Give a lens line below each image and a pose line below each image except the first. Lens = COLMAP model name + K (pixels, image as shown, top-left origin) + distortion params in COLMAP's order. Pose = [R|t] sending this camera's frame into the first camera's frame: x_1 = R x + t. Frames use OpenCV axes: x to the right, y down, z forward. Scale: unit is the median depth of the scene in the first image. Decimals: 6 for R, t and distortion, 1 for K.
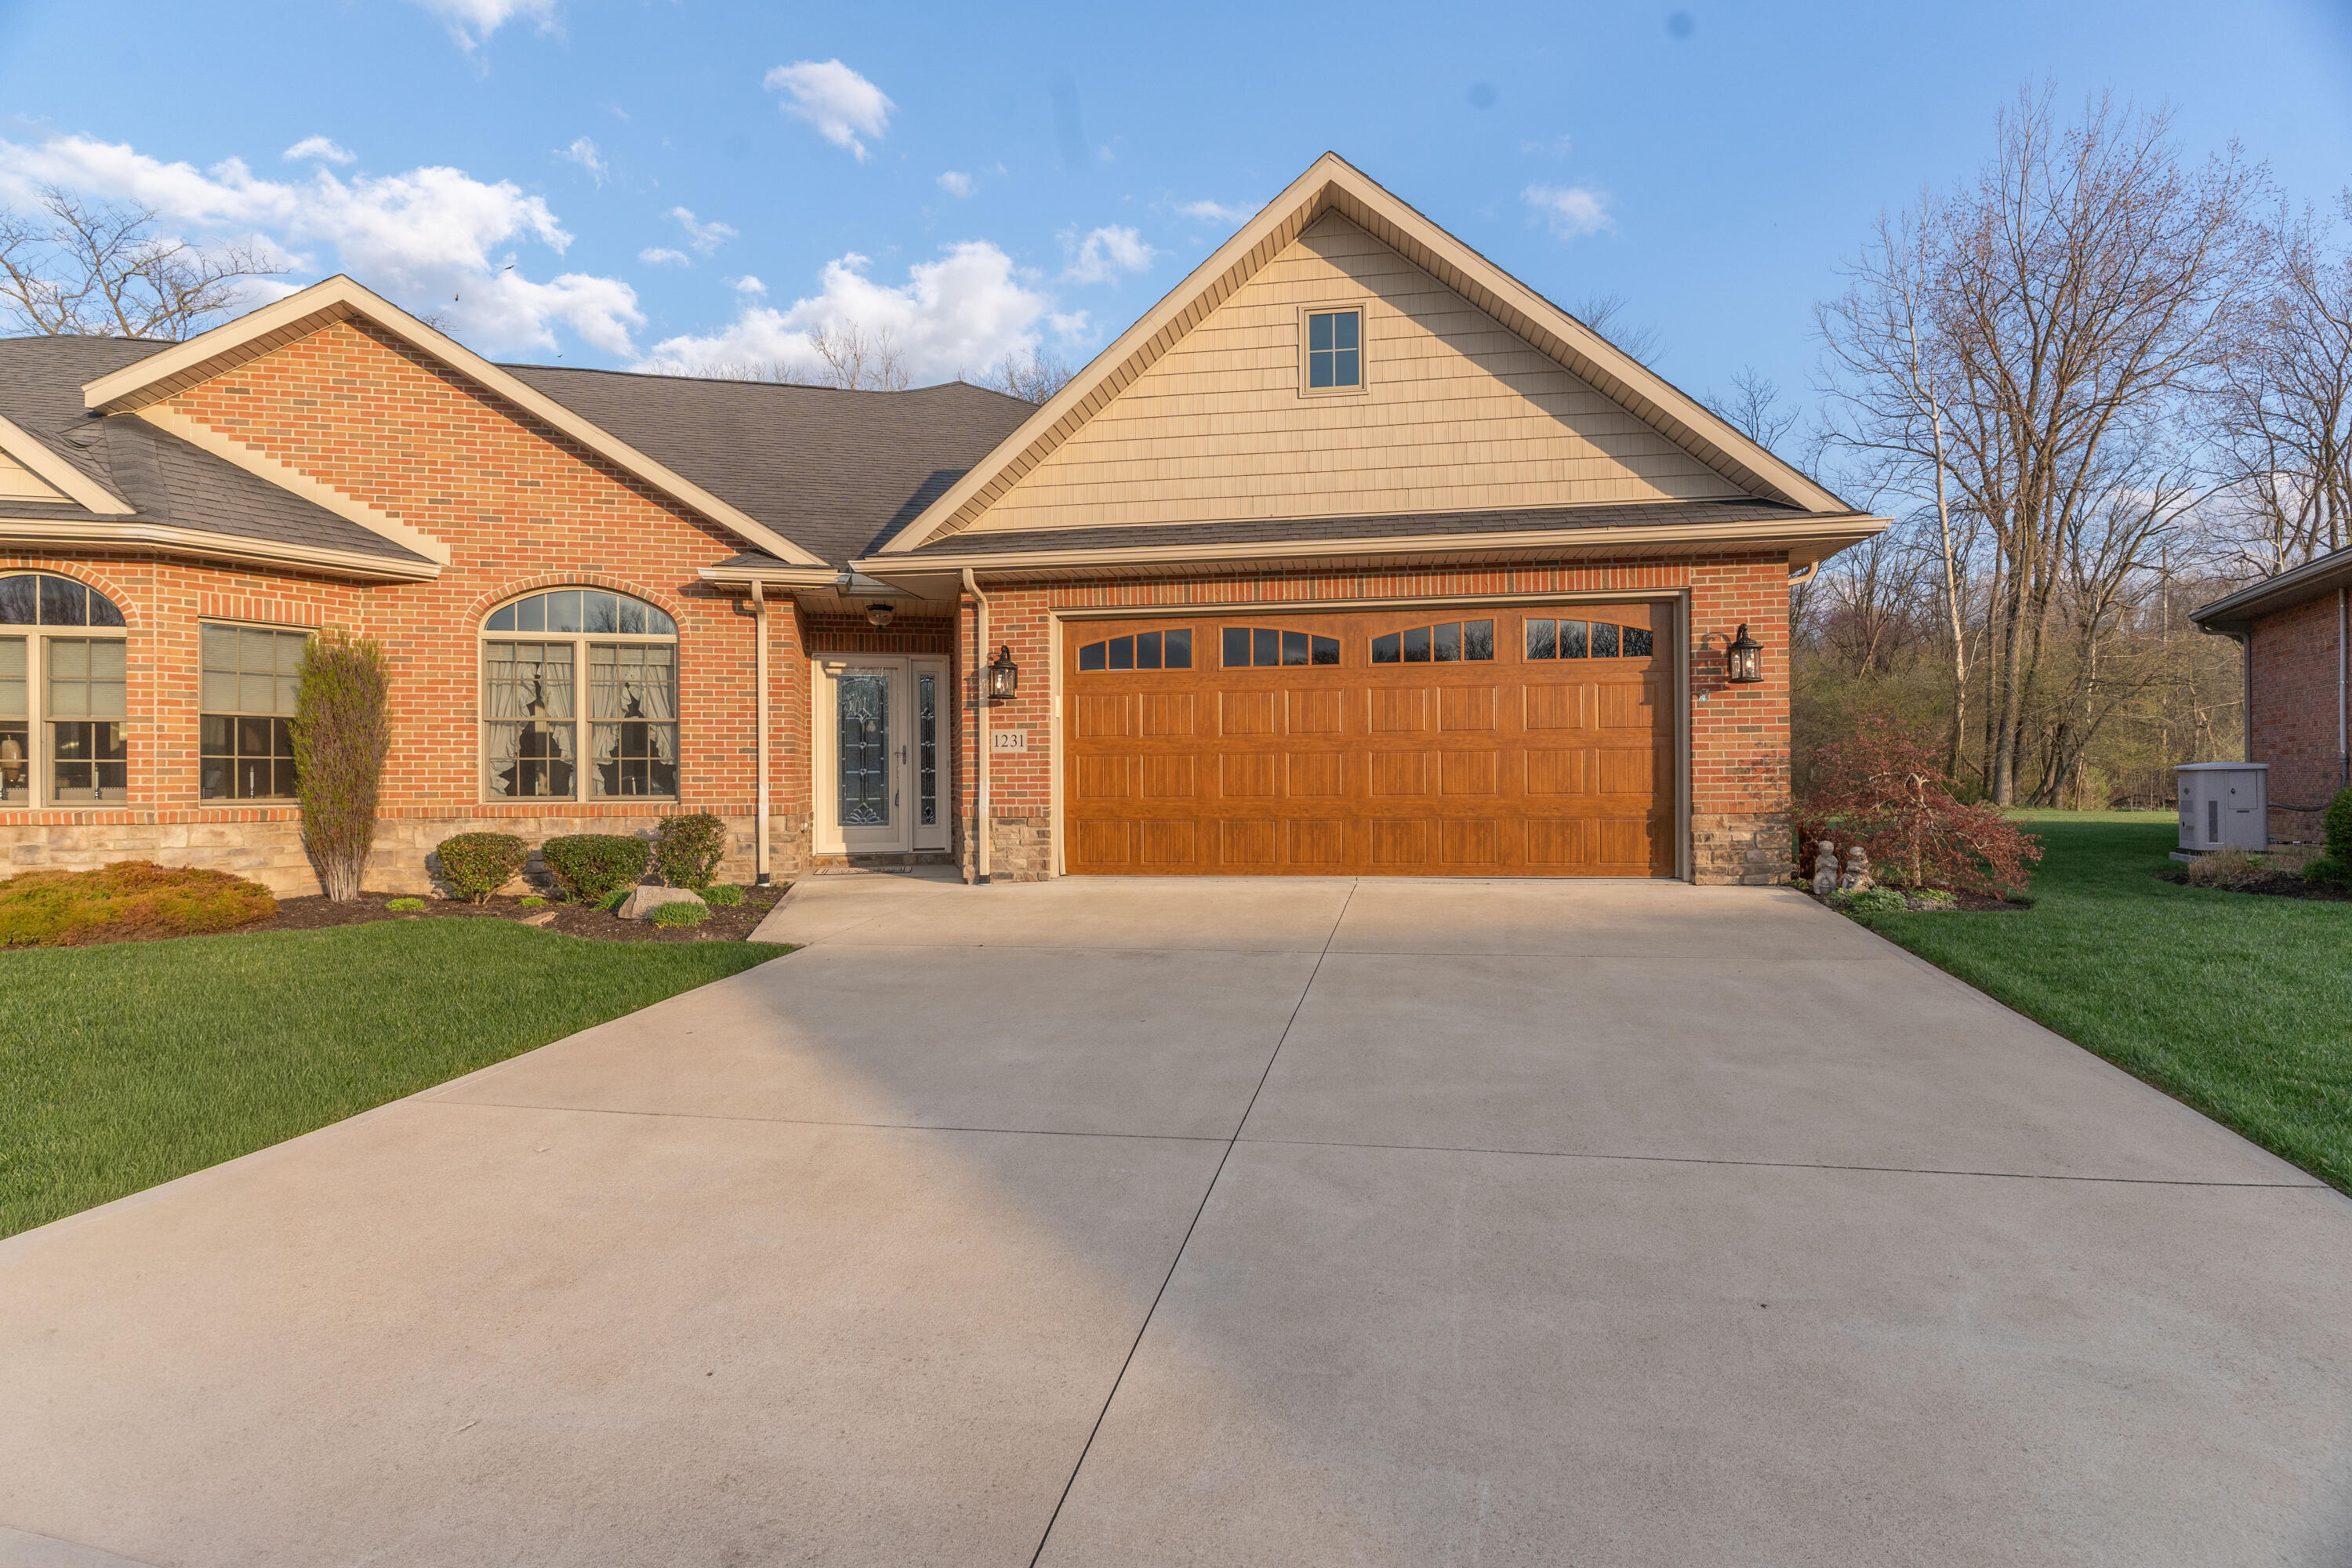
lens RADIAL K [[1152.9, 0, 1176.0], [0, 1152.9, 784.0], [0, 0, 1]] dist [-0.002607, -0.000521]
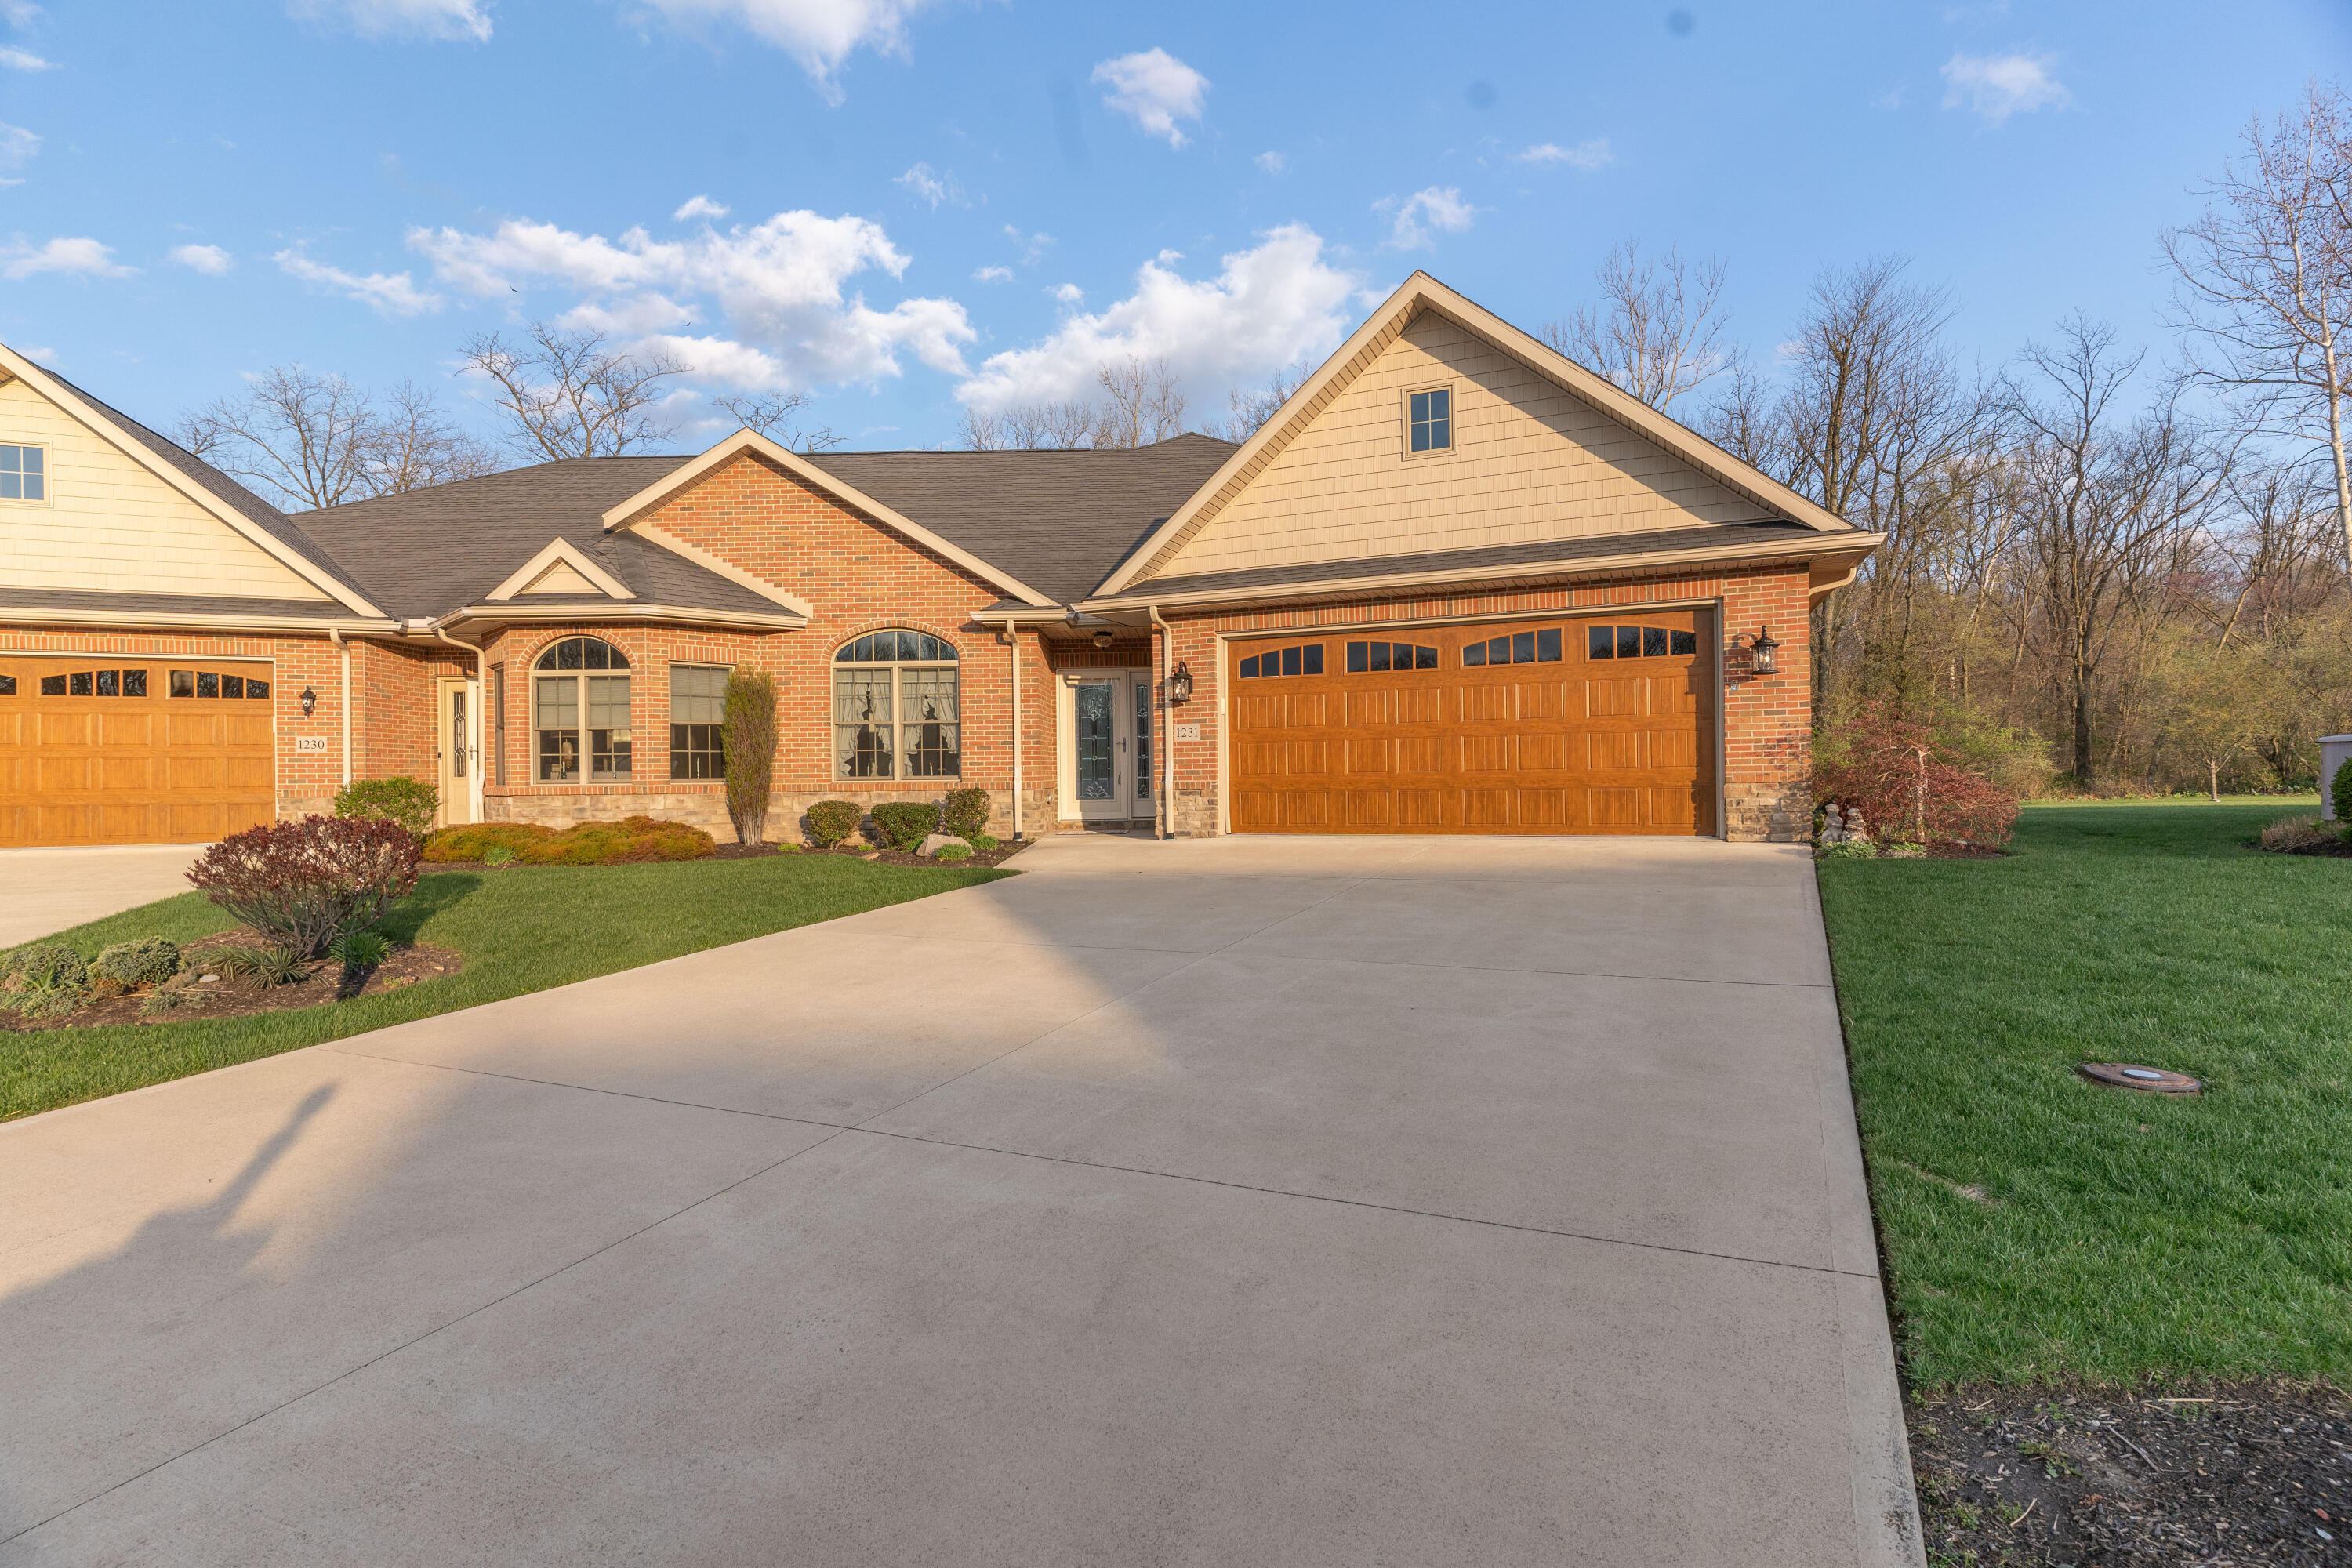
lens RADIAL K [[1129.8, 0, 1176.0], [0, 1129.8, 784.0], [0, 0, 1]] dist [0.002078, 0.000119]
pose [[0.968856, -0.004923, -0.247578, 0.171059], [0.006501, 0.999963, 0.005558, 0.015320], [0.247541, -0.006994, 0.968852, -0.279150]]
